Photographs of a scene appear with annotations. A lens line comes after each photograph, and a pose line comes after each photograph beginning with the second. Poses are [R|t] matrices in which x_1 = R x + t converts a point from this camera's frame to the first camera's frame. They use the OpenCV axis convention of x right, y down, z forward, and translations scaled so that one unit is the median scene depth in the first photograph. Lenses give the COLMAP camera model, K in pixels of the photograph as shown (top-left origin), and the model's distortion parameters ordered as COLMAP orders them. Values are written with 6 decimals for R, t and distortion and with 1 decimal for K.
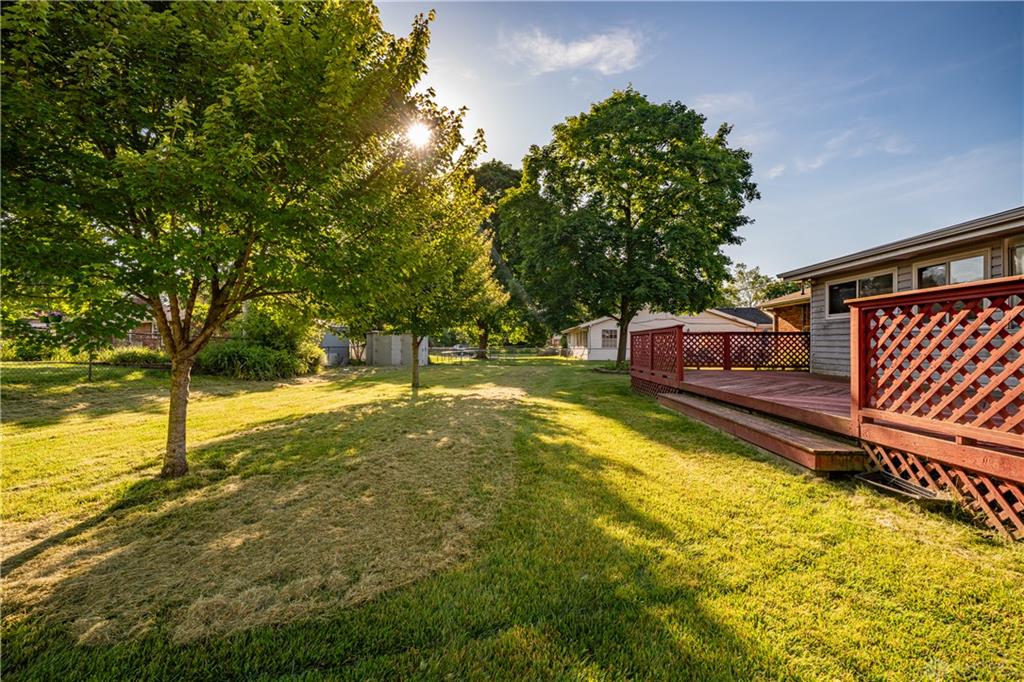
lens RADIAL K [[463.7, 0, 490.4], [0, 463.7, 346.3], [0, 0, 1]] dist [-0.000261, 0.001771]
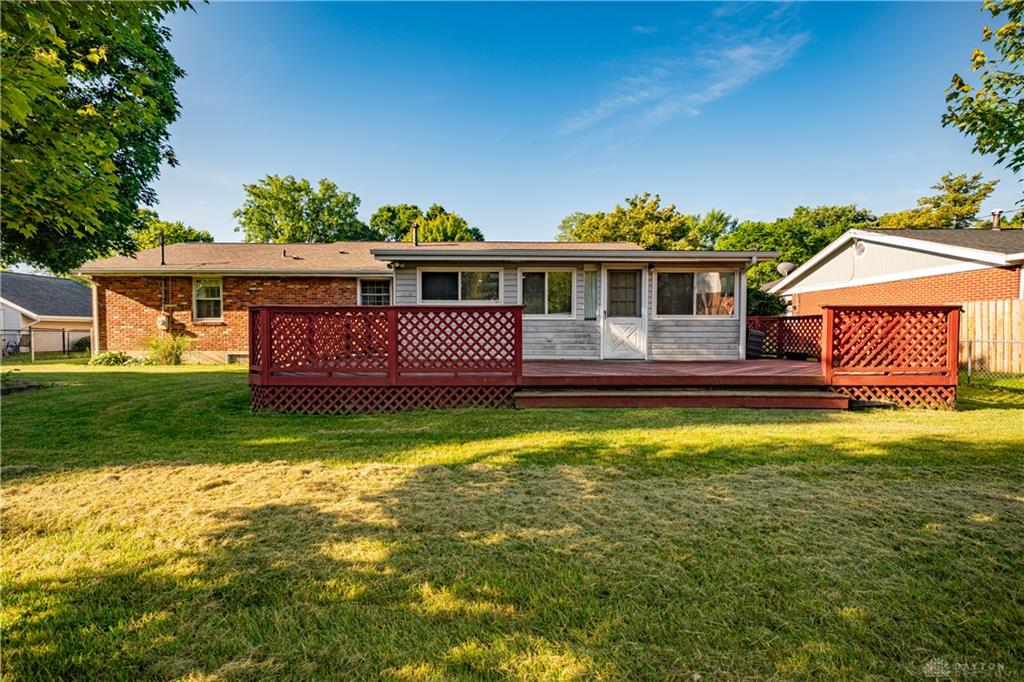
lens RADIAL K [[477.8, 0, 491.5], [0, 477.8, 360.3], [0, 0, 1]] dist [0.003774, -0.002200]
pose [[-0.083188, -0.064850, 0.994422, -0.369851], [0.000091, 0.997880, 0.065083, -0.005098], [-0.996534, 0.005505, -0.083005, 1.009868]]
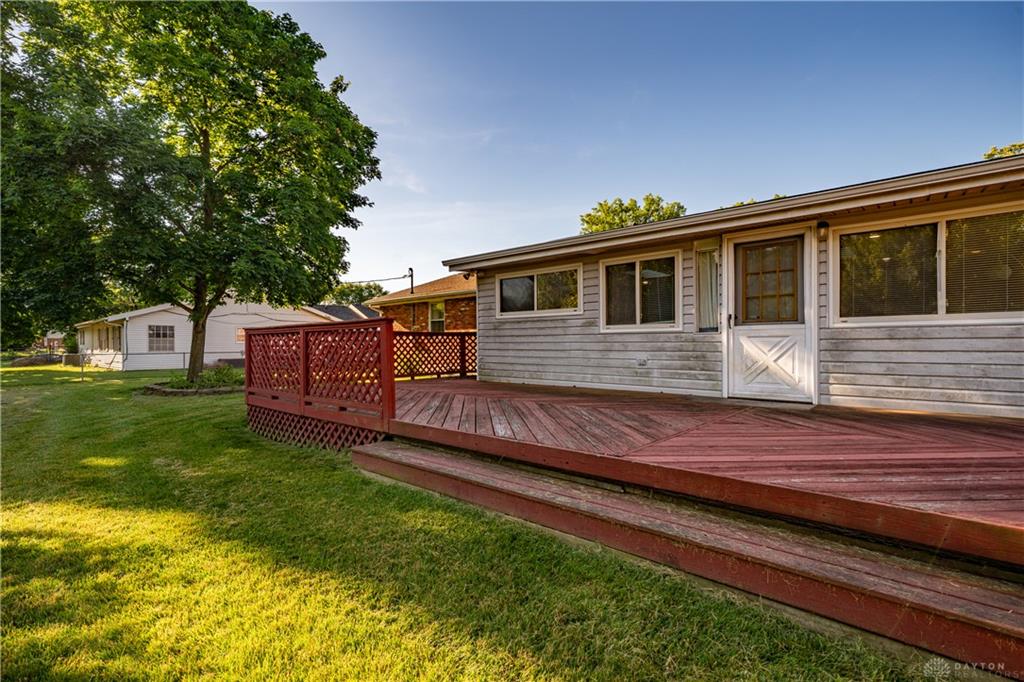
lens RADIAL K [[463.7, 0, 508.6], [0, 463.7, 347.3], [0, 0, 1]] dist [-0.000261, 0.001771]
pose [[0.605815, -0.013951, 0.795483, 0.049155], [0.010561, 0.999899, 0.009493, -0.012640], [-0.795535, 0.002650, 0.605901, 0.494618]]
